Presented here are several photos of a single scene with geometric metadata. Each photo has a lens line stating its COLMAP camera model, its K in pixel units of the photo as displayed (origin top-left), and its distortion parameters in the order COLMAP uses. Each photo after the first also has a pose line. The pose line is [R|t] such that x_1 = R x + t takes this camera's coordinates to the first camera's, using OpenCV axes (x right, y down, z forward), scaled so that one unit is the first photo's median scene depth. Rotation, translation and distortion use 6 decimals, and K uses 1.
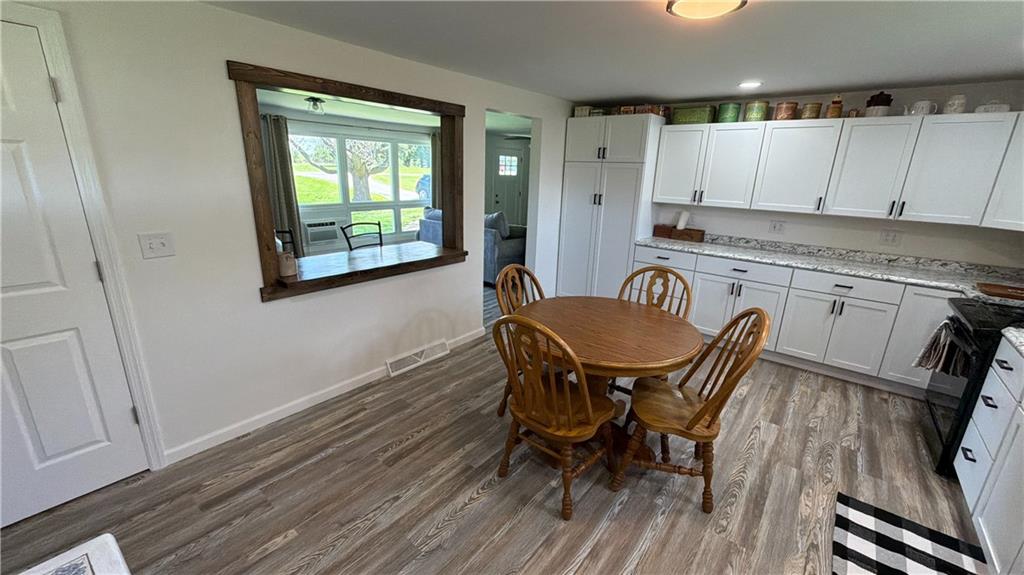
lens RADIAL K [[409.4, 0, 508.3], [0, 409.4, 286.4], [0, 0, 1]] dist [-0.002300, 0.000434]
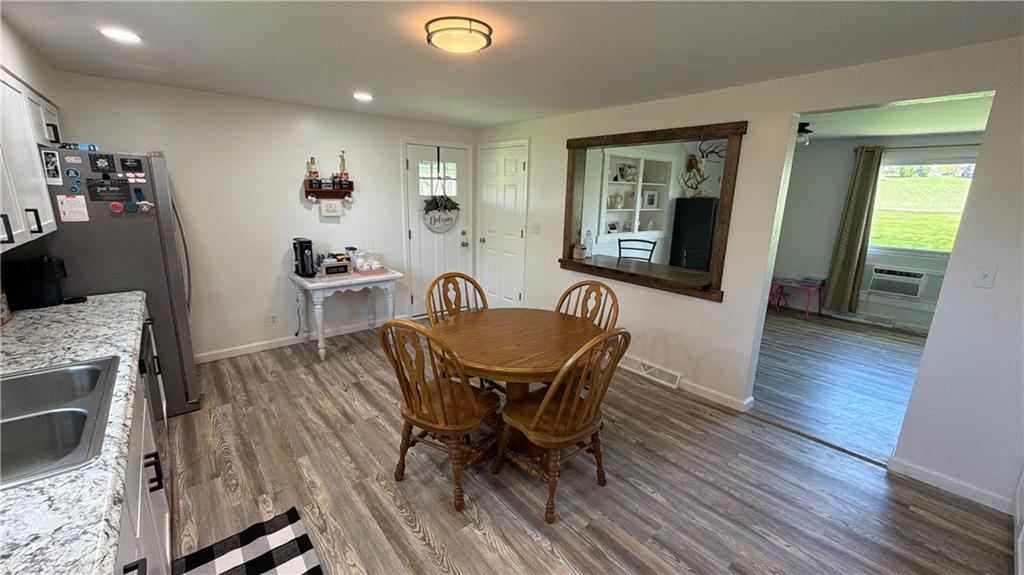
lens RADIAL K [[409.4, 0, 515.5], [0, 409.4, 286.3], [0, 0, 1]] dist [-0.002300, 0.000434]
pose [[-0.179456, 0.191454, -0.964956, 0.963746], [-0.295156, 0.925213, 0.238460, -0.209820], [0.938445, 0.327606, -0.109526, 0.851810]]
